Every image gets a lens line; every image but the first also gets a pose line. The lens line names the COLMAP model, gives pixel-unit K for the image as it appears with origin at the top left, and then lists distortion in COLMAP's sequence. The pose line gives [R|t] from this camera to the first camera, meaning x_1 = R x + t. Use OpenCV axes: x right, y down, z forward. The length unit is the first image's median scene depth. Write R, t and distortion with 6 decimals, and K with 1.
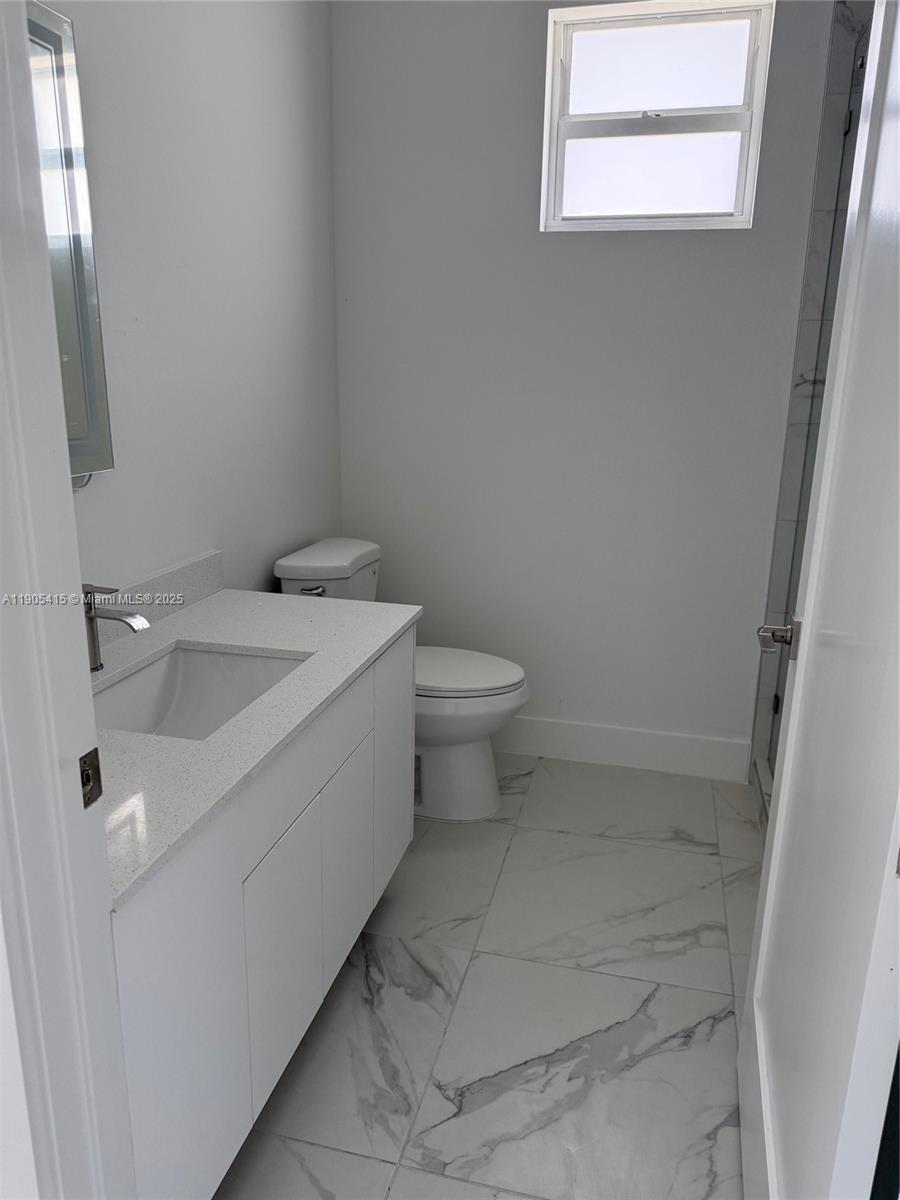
lens RADIAL K [[850.1, 0, 450.0], [0, 850.1, 600.0], [0, 0, 1]] dist [0.073049, -0.082172]
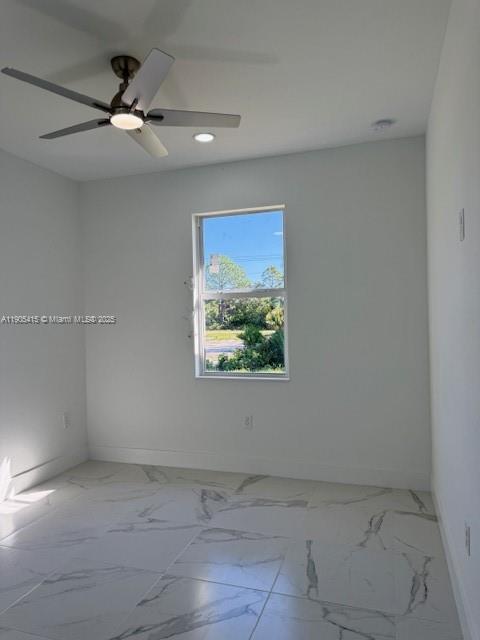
lens RADIAL K [[453.4, 0, 240.0], [0, 453.4, 320.0], [0, 0, 1]] dist [0.073049, -0.082172]
pose [[-0.997294, 0.001583, 0.073501, -0.068090], [0.021079, 0.963950, 0.265248, -0.579119], [-0.070431, 0.266080, -0.961375, 2.025603]]
